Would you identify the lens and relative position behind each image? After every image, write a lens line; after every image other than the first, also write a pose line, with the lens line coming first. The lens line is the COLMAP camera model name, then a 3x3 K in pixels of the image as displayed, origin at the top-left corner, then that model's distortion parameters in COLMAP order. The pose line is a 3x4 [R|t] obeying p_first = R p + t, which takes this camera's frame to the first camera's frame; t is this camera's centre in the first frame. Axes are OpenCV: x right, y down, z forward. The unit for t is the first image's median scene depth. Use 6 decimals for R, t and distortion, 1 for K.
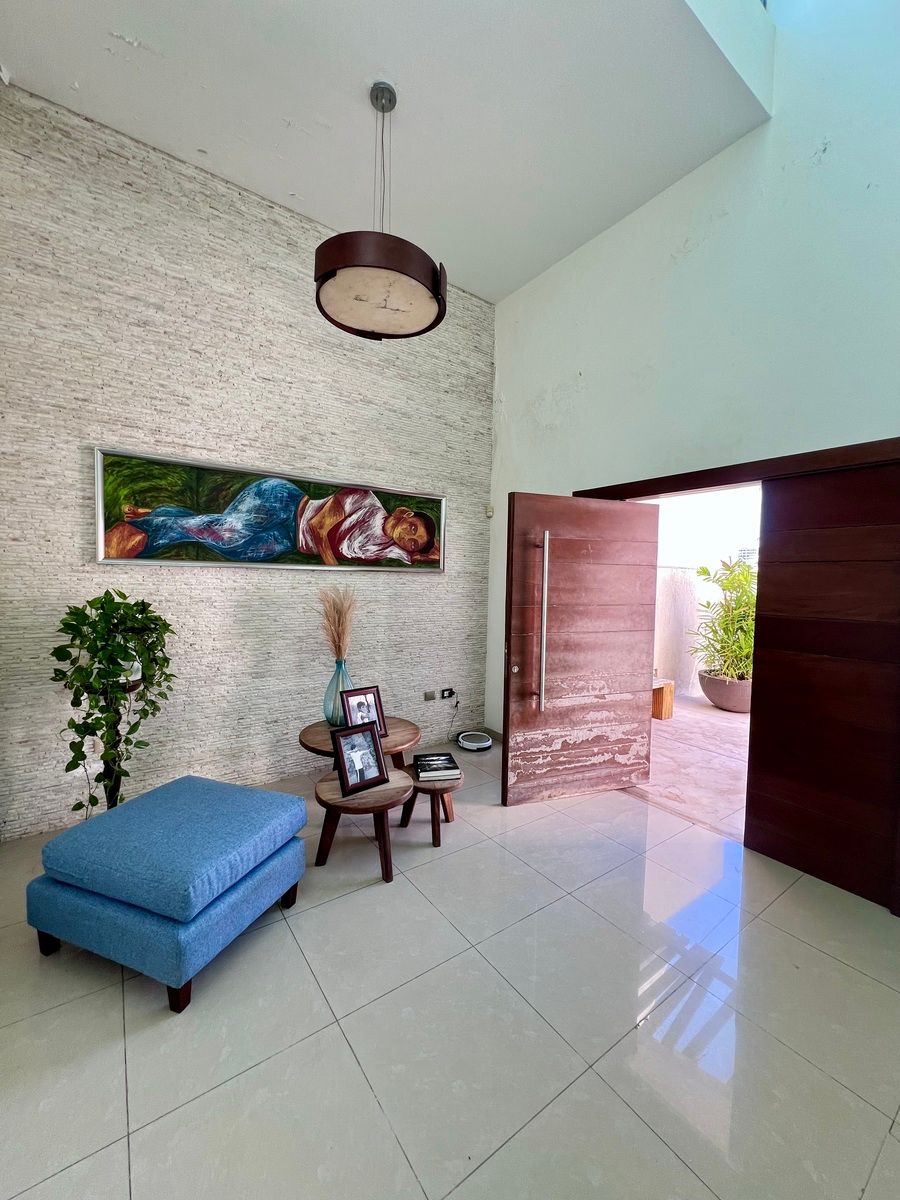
lens RADIAL K [[479.4, 0, 450.9], [0, 479.4, 600.1], [0, 0, 1]] dist [-0.001477, -0.000163]
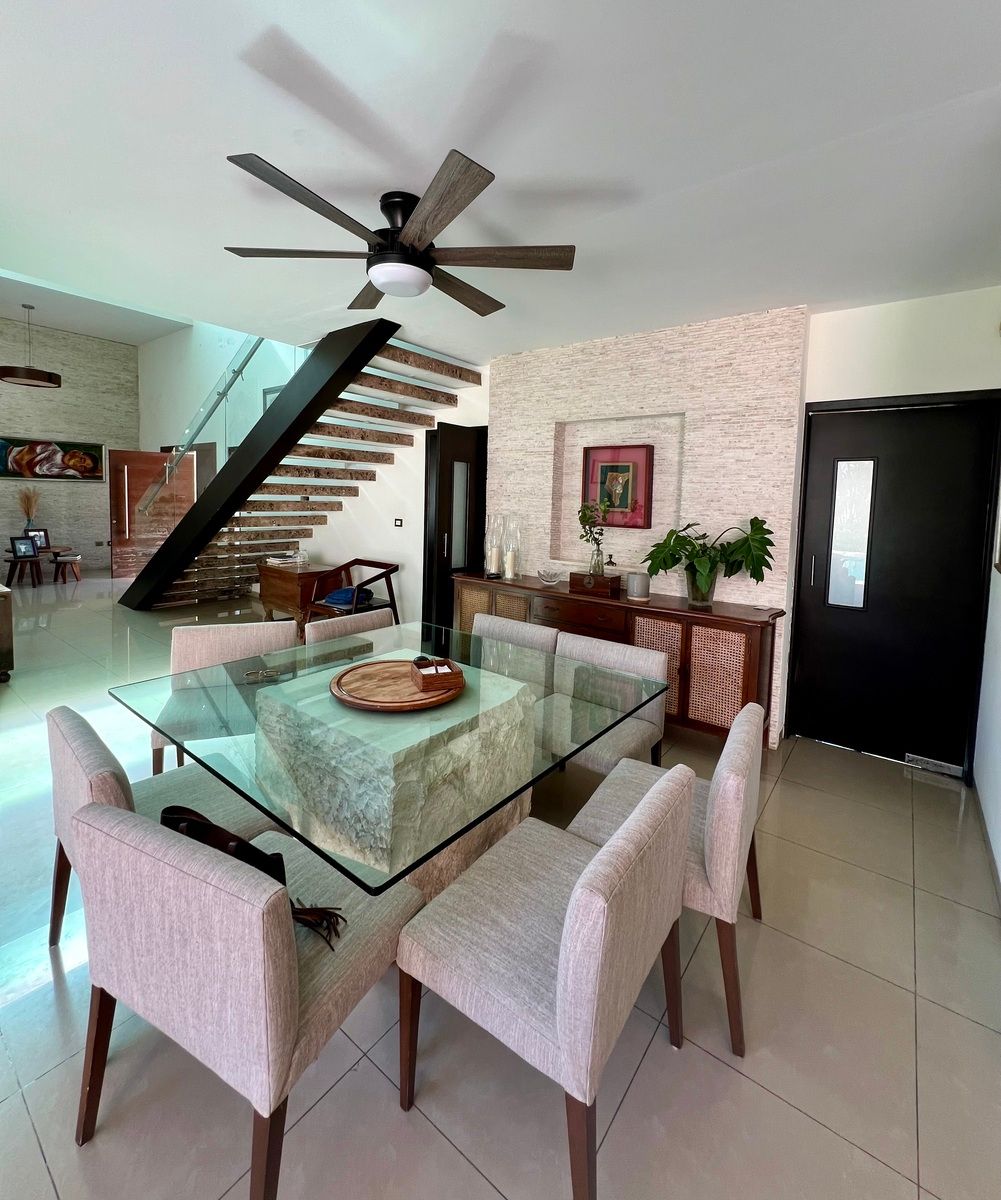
lens RADIAL K [[532.6, 0, 501.6], [0, 532.6, 533.9], [0, 0, 1]] dist [-0.001205, -0.000141]
pose [[0.956499, -0.010690, 0.291539, 1.051171], [0.002393, 0.999582, 0.028801, 0.112807], [-0.291726, -0.026850, 0.956125, -1.857143]]
